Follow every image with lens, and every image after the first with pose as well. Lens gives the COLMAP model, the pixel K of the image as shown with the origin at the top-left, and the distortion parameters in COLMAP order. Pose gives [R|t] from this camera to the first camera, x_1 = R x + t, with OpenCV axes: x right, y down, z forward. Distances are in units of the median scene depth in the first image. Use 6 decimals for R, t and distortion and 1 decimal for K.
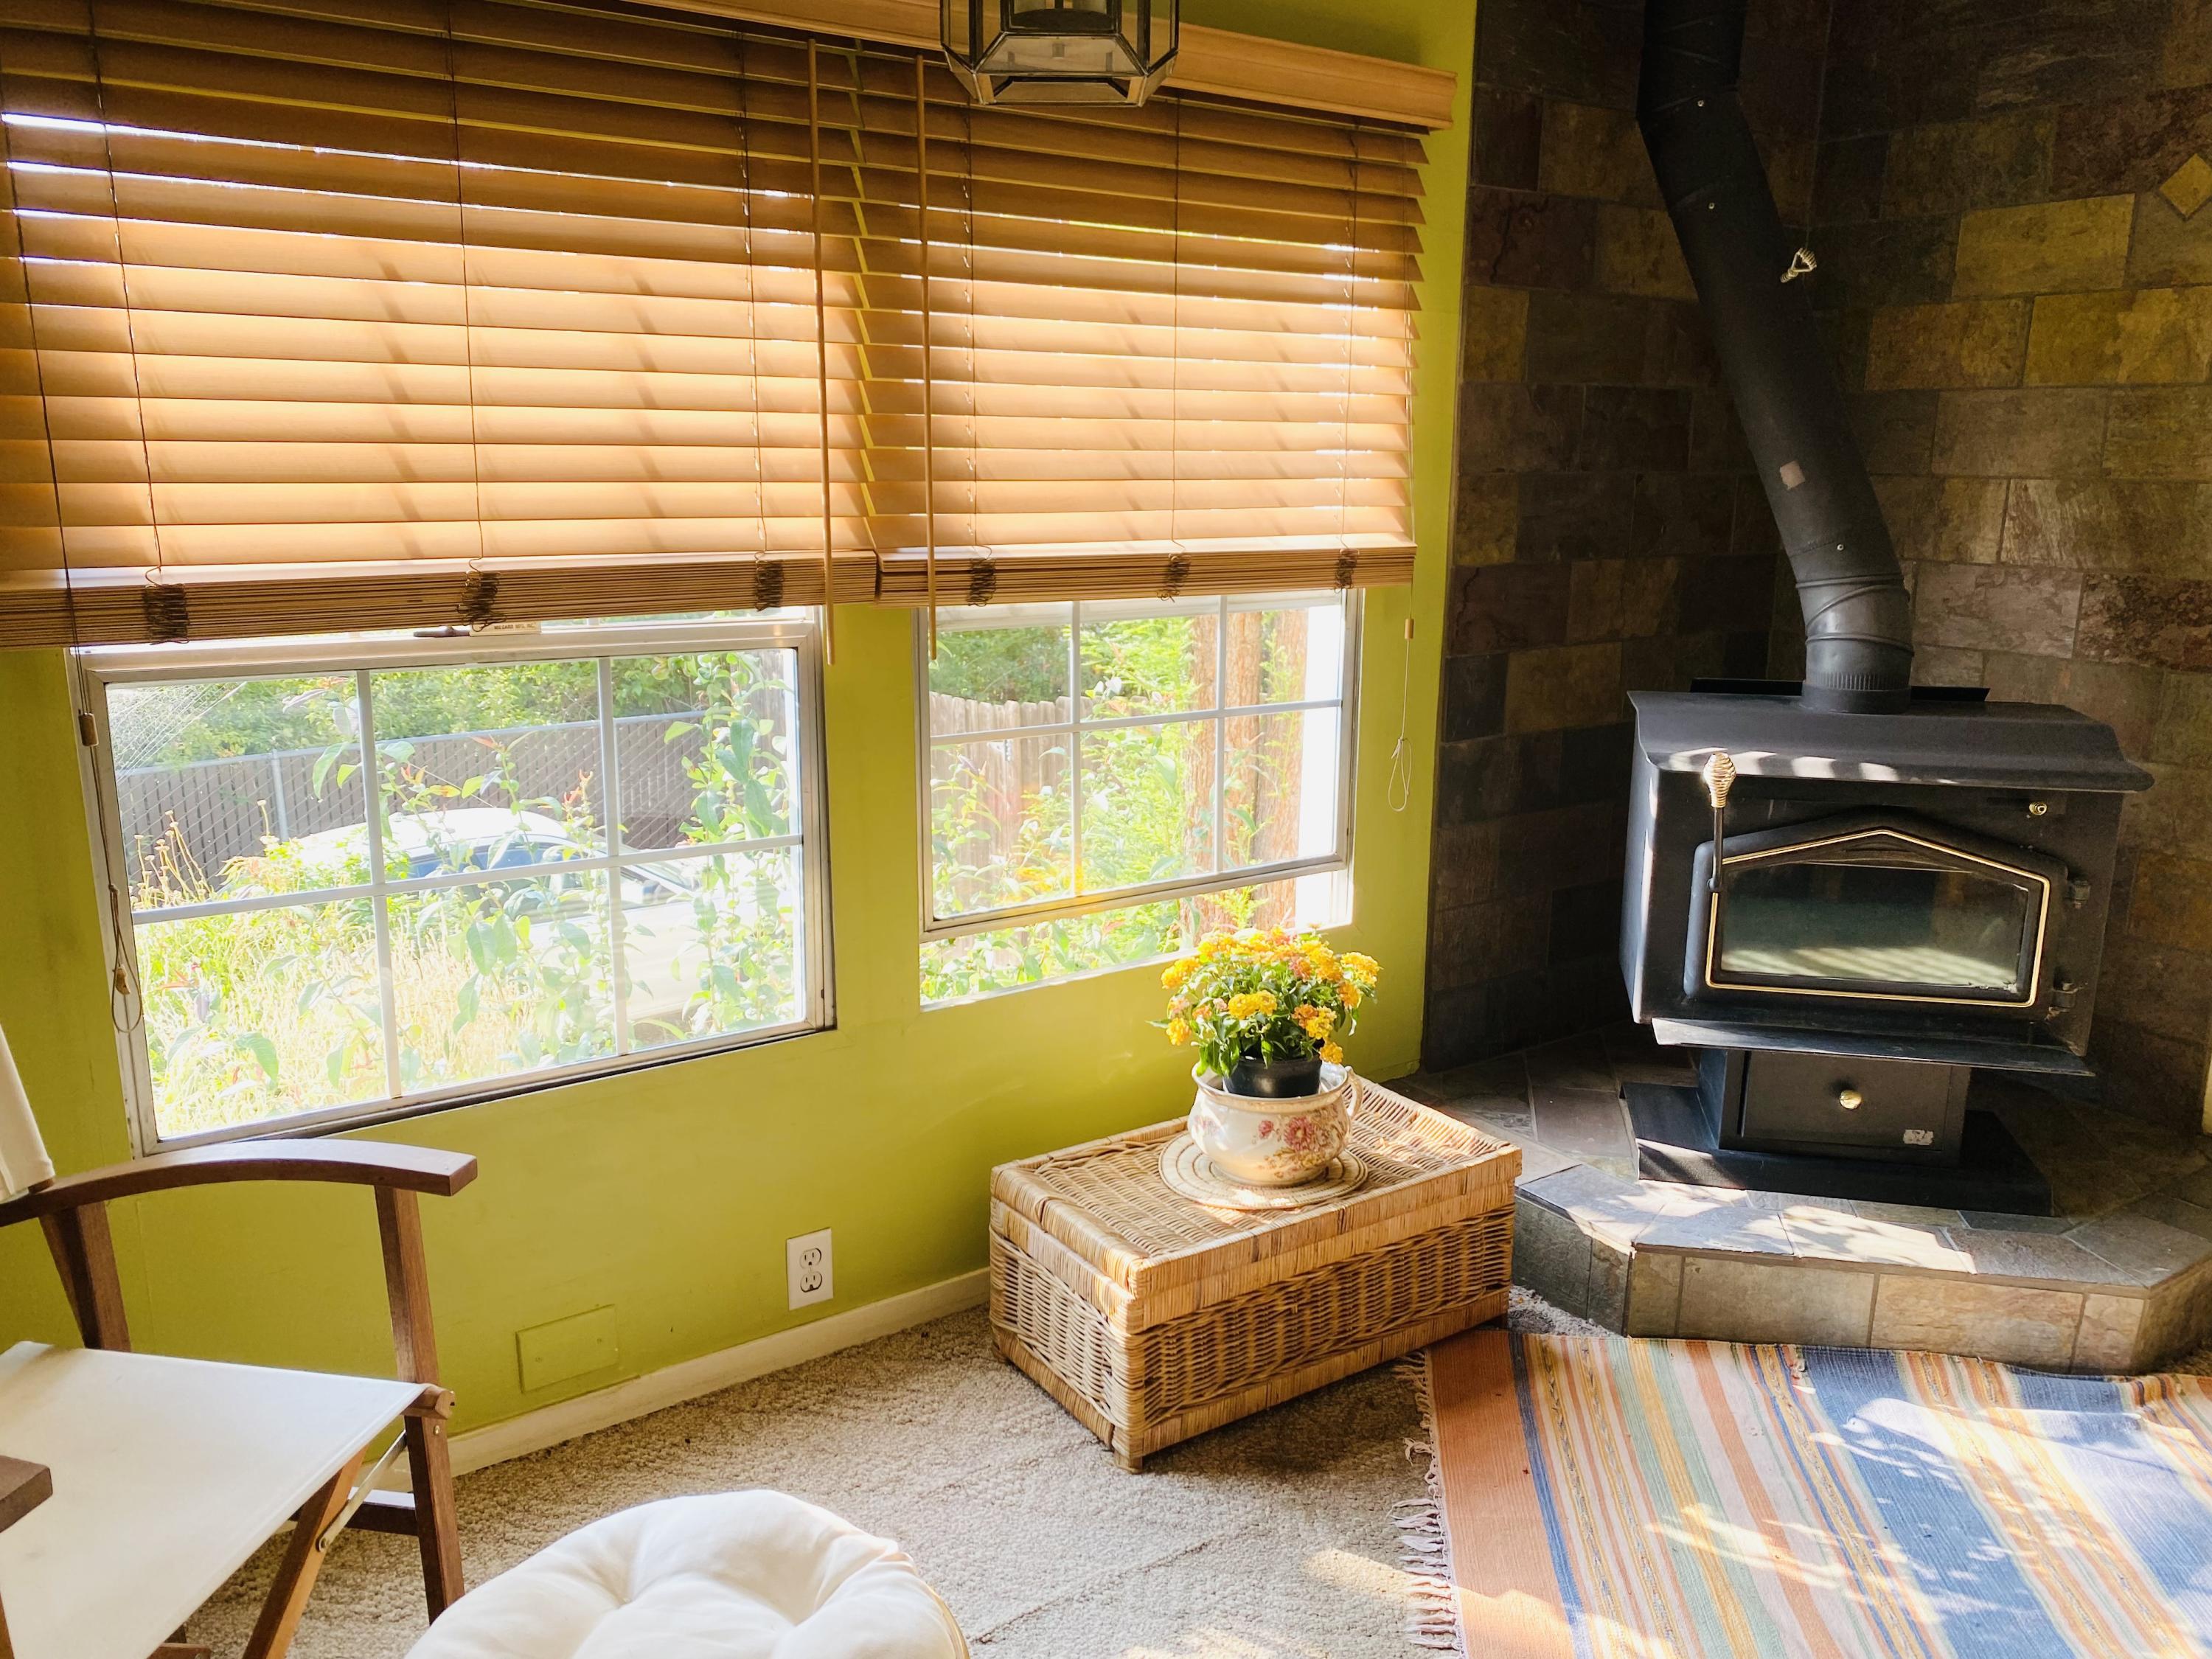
lens RADIAL K [[1685.6, 0, 1106.6], [0, 1685.6, 859.2], [0, 0, 1]] dist [-0.009695, -0.006585]
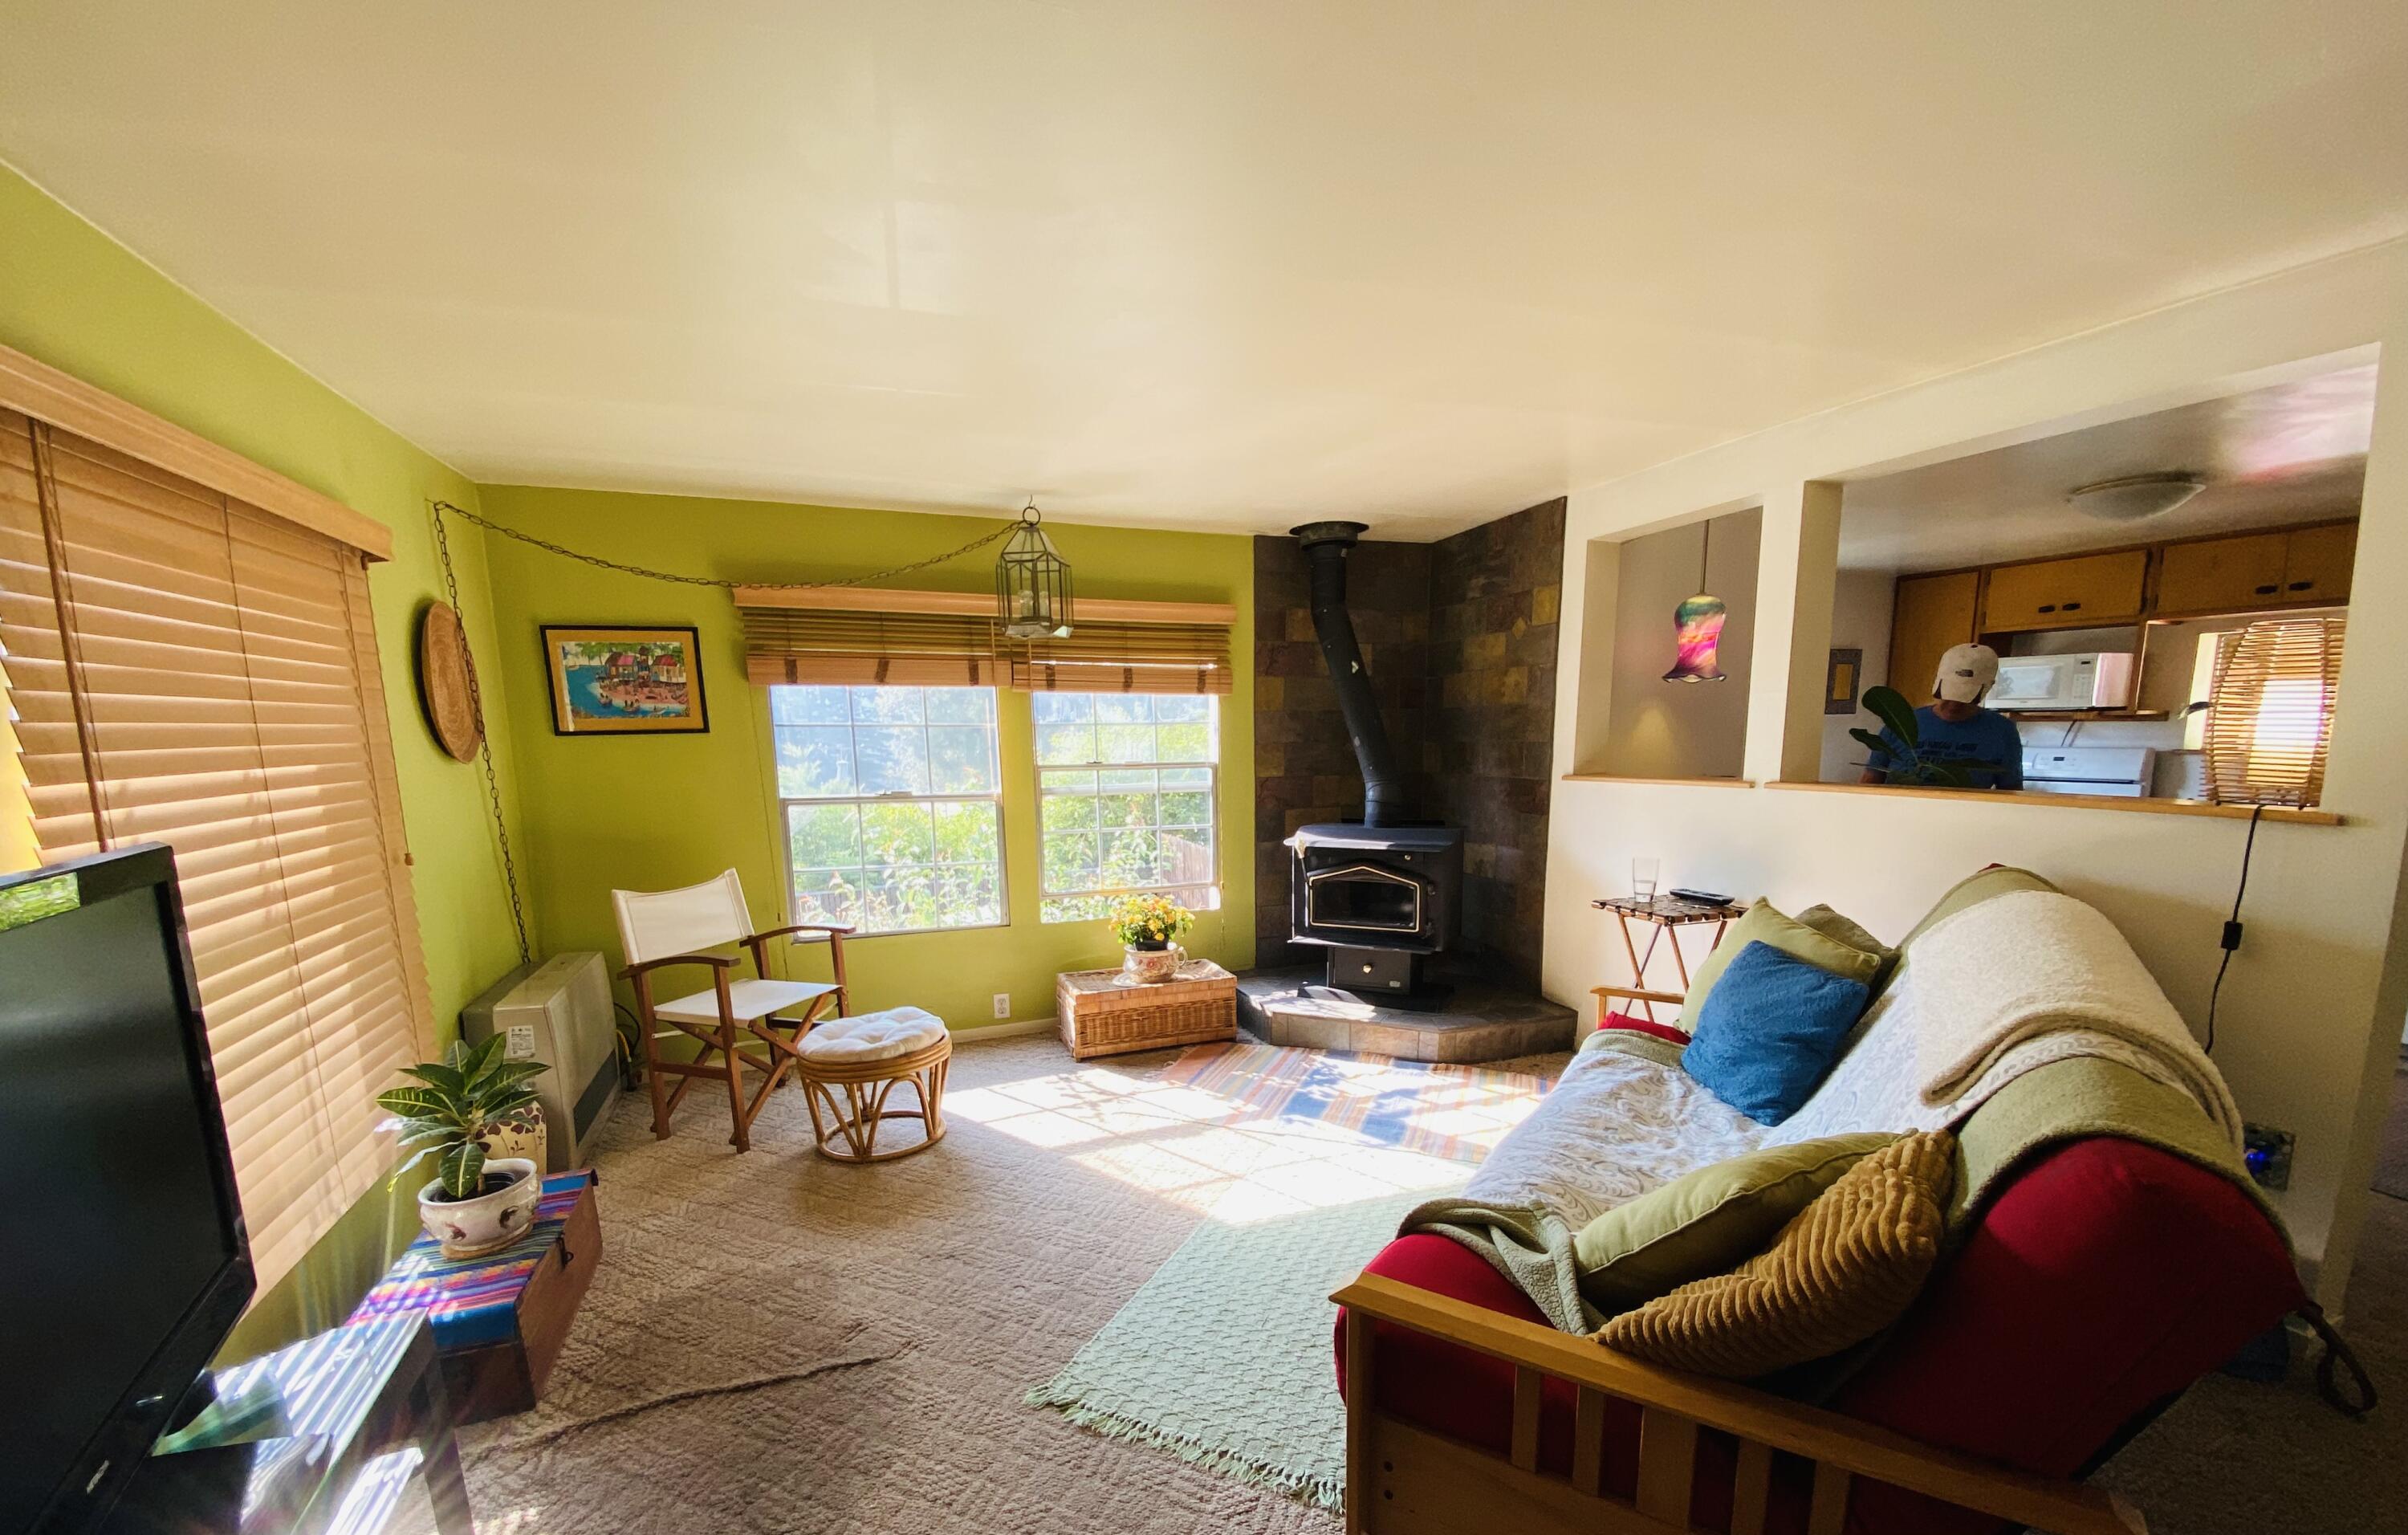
lens RADIAL K [[969.3, 0, 1200.0], [0, 969.3, 913.9], [0, 0, 1]] dist [0.001192, -0.011156]
pose [[0.970585, 0.020627, -0.239873, 0.584131], [-0.033726, 0.998148, -0.050633, 0.151339], [0.238384, 0.057234, 0.969483, -0.622438]]
